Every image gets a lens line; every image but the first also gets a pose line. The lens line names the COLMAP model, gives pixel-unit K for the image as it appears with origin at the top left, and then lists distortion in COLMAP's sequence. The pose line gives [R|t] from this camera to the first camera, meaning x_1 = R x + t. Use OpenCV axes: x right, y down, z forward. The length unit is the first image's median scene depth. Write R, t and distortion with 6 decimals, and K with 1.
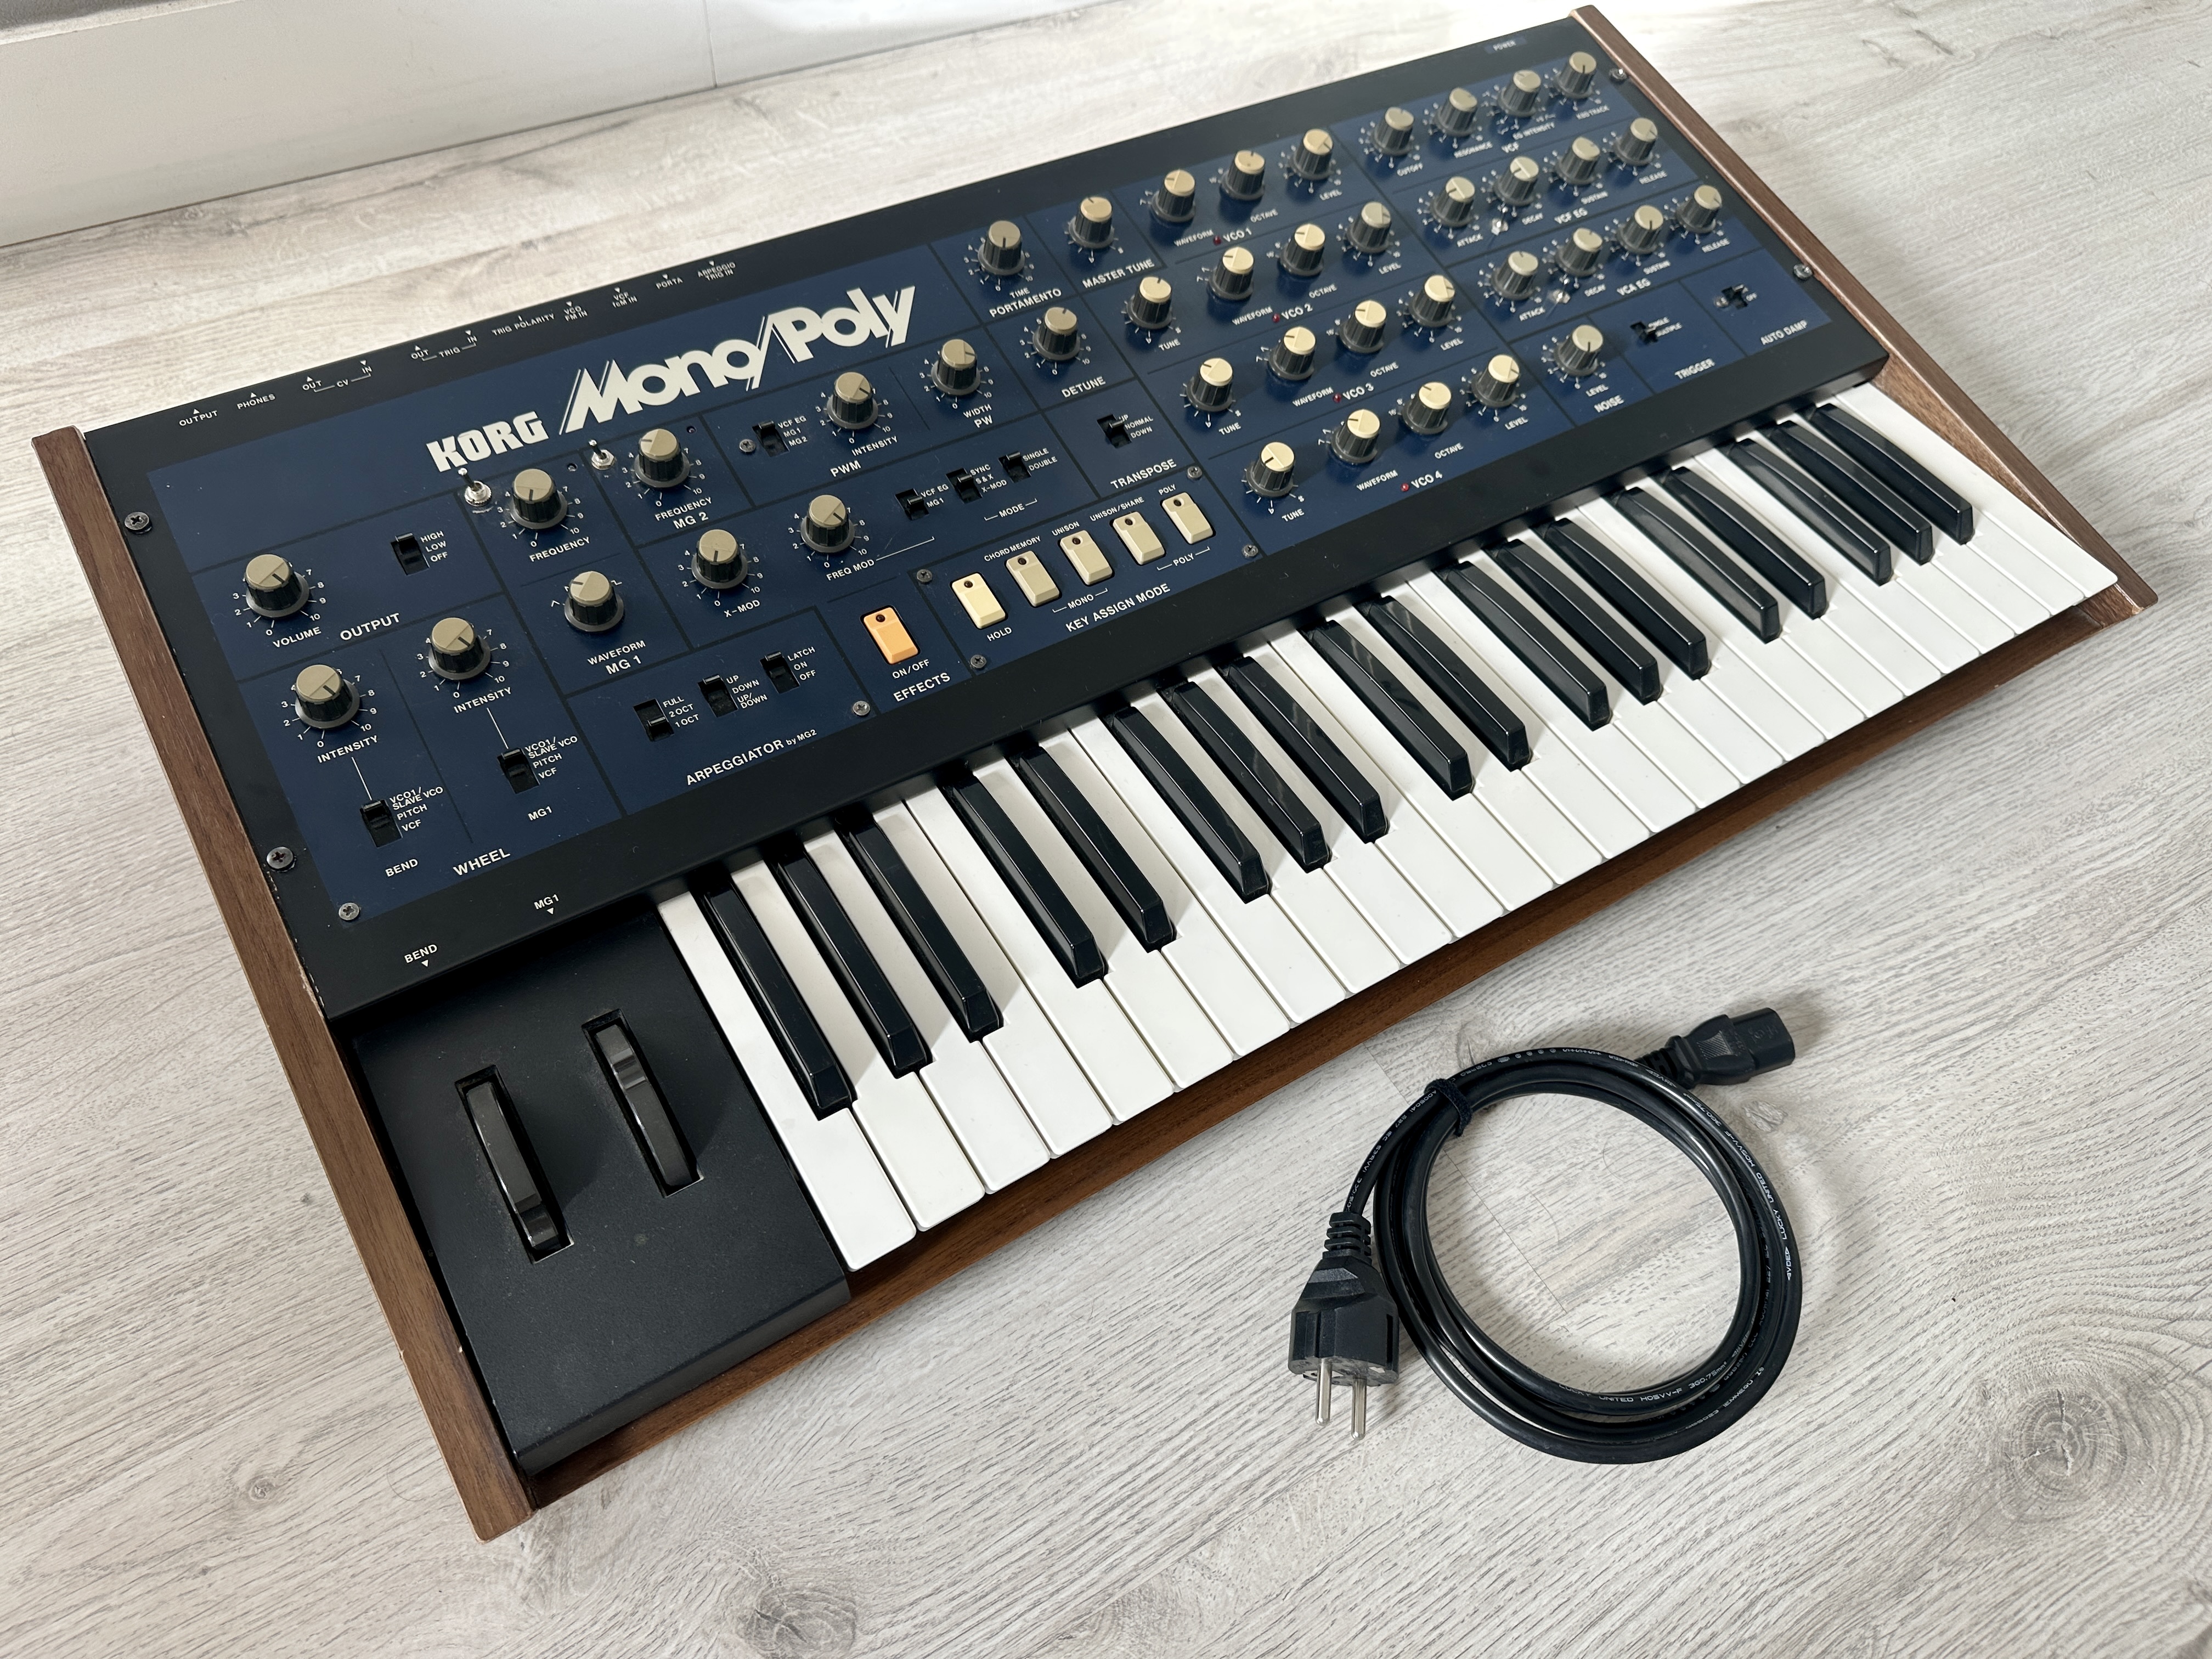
lens RADIAL K [[1640.7, 0, 1124.4], [0, 1640.7, 823.3], [0, 0, 1]] dist [0.019774, -0.041710]
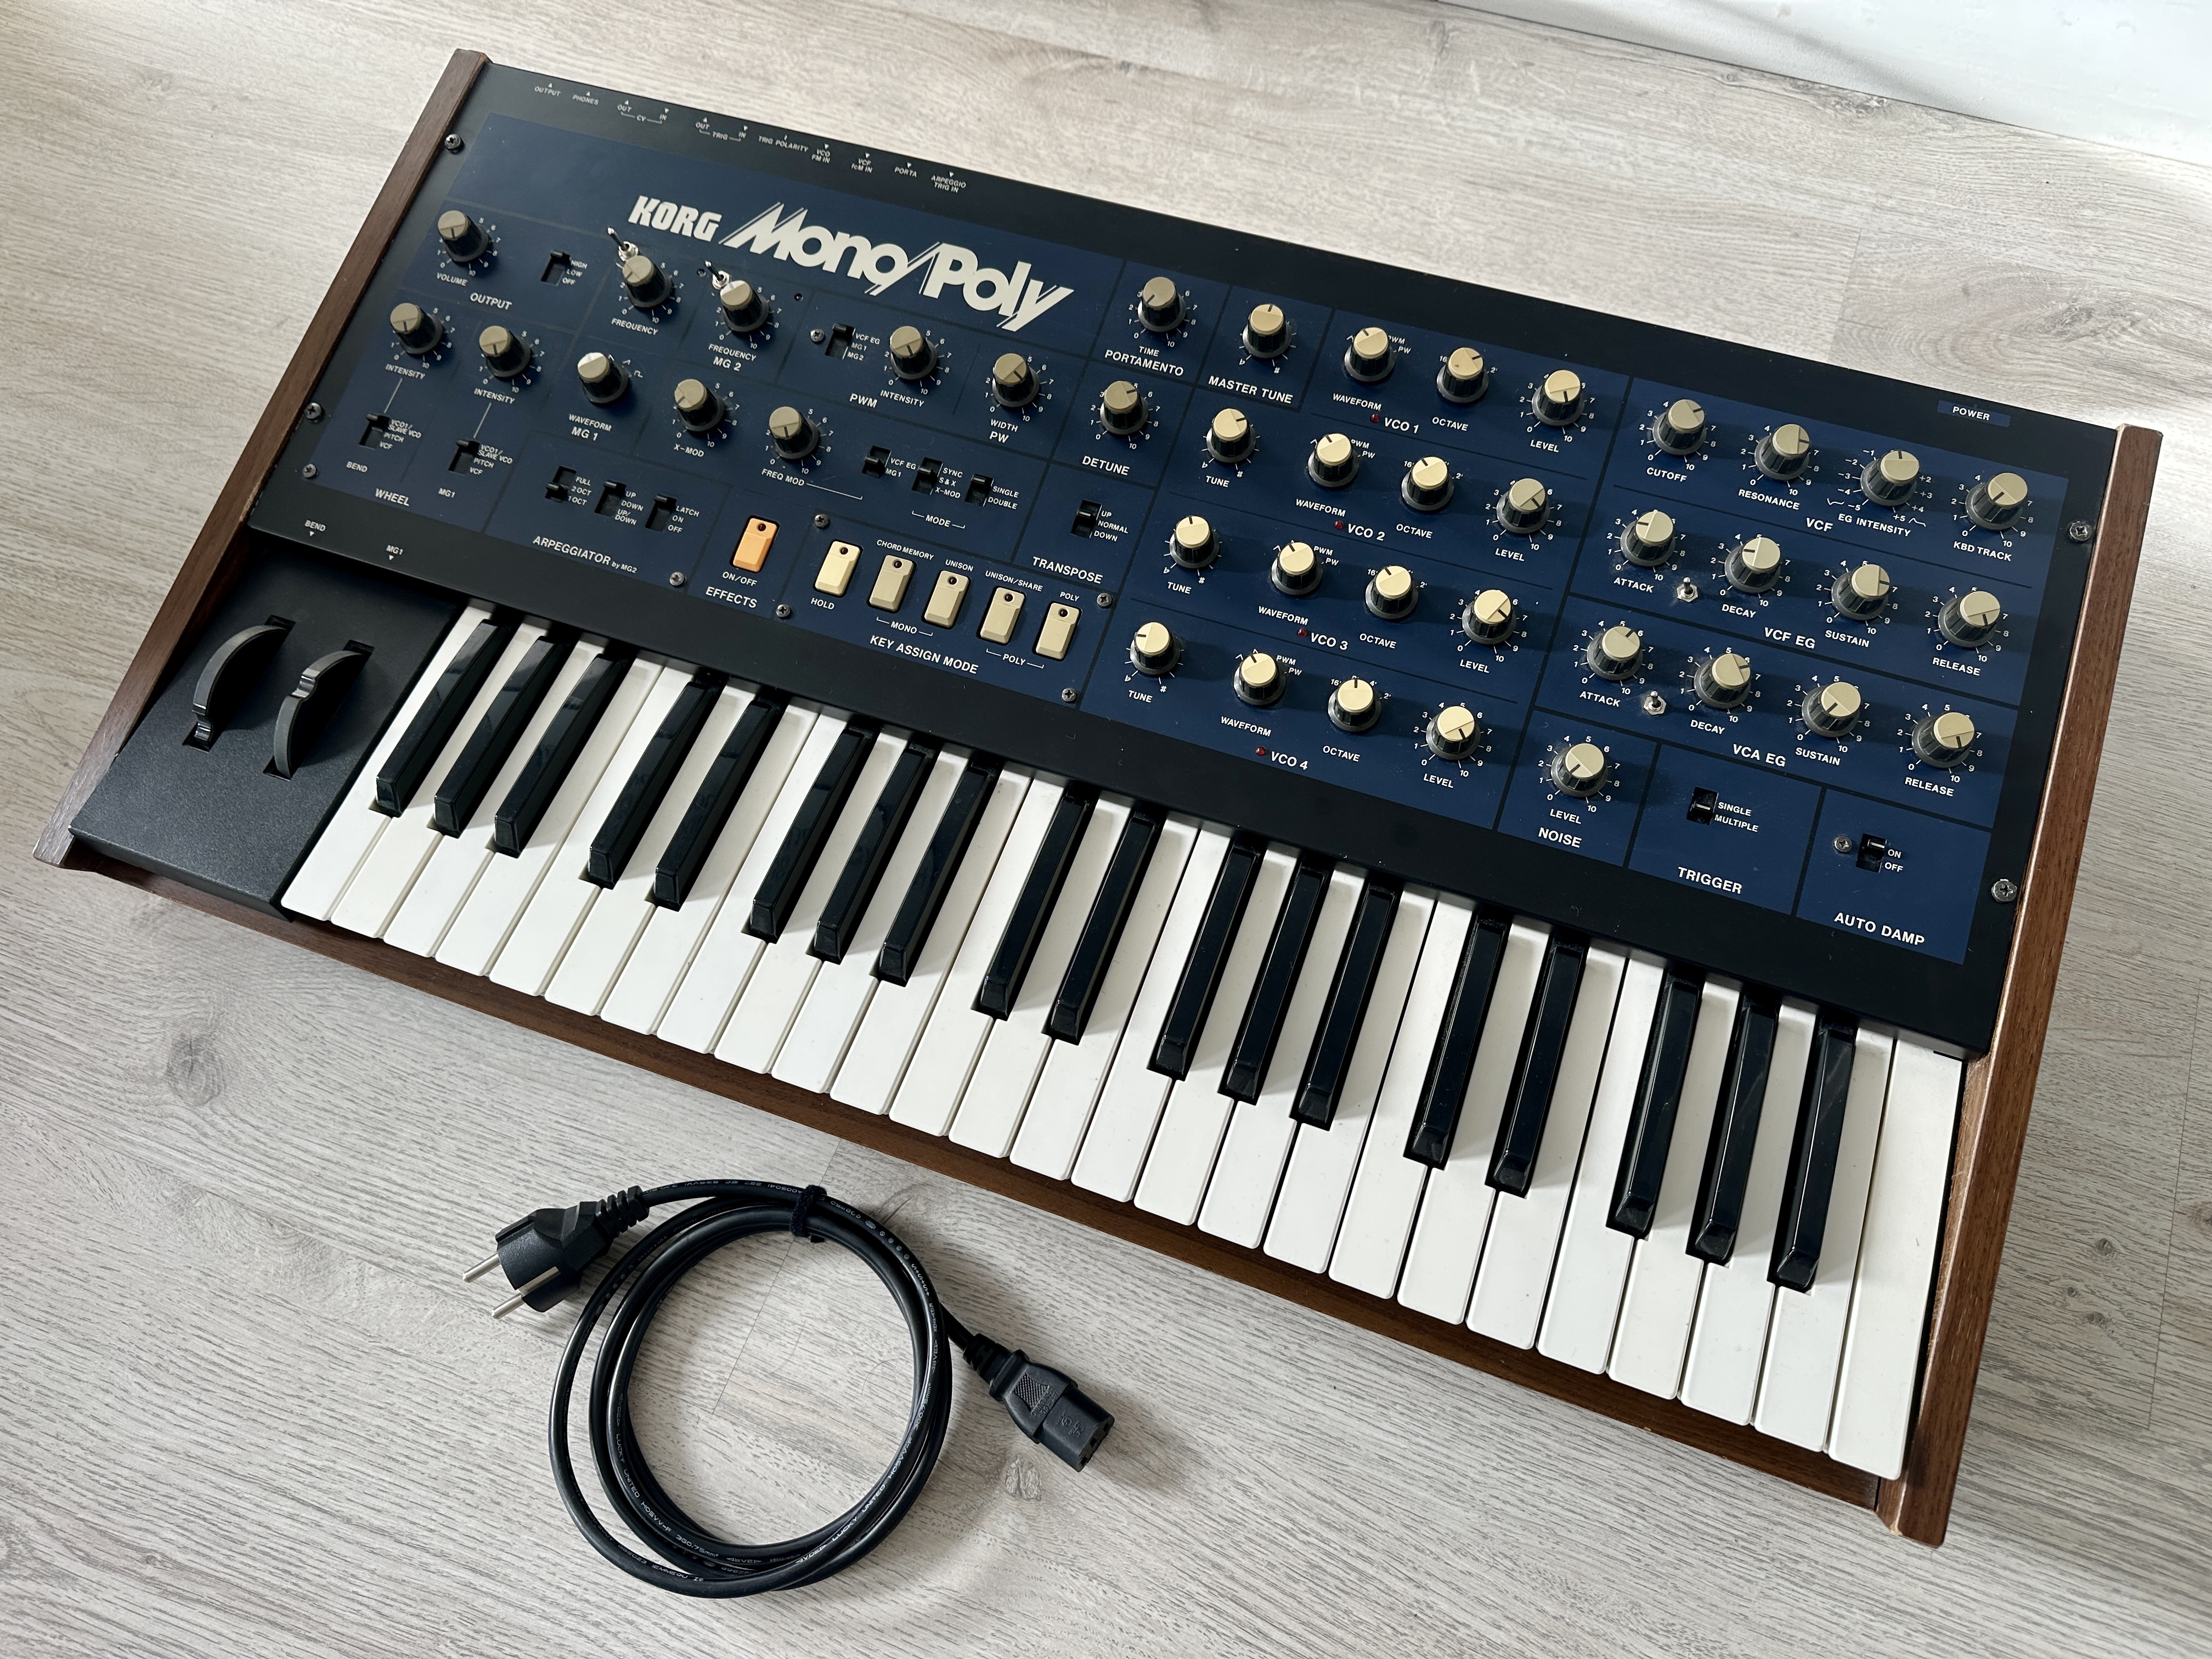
lens RADIAL K [[1640.7, 0, 1088.0], [0, 1640.7, 828.5], [0, 0, 1]] dist [0.019774, -0.041710]
pose [[0.595823, 0.662630, -0.453780, 0.601466], [-0.578522, 0.746030, 0.329774, -0.450363], [0.557052, 0.066035, 0.827848, 0.200763]]
